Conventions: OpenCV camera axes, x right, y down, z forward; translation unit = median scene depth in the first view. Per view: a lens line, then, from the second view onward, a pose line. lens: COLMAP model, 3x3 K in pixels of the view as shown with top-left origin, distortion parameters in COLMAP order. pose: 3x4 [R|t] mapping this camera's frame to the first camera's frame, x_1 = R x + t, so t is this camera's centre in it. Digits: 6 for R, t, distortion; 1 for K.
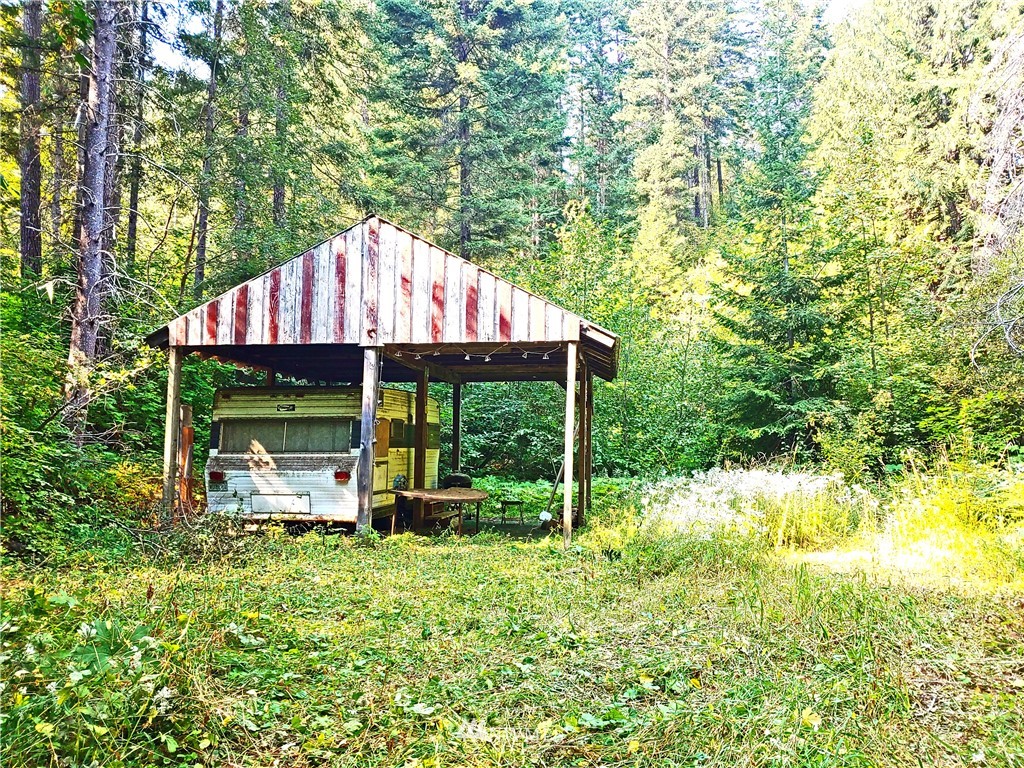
lens RADIAL K [[802.7, 0, 508.0], [0, 802.7, 382.4], [0, 0, 1]] dist [0.003717, -0.006077]
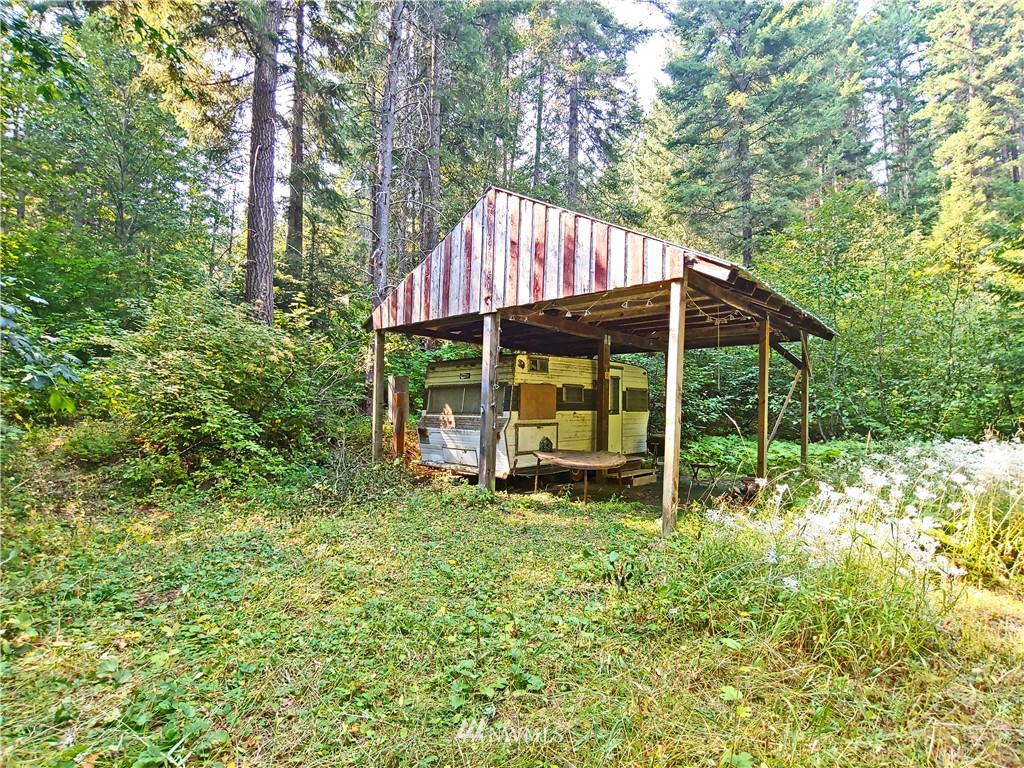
lens RADIAL K [[491.8, 0, 518.9], [0, 491.8, 393.5], [0, 0, 1]] dist [-0.014521, -0.000998]
pose [[0.833407, -0.015028, -0.552455, 0.207859], [0.046209, 0.998025, 0.042560, 0.032860], [0.550724, -0.060998, 0.832455, 0.472296]]
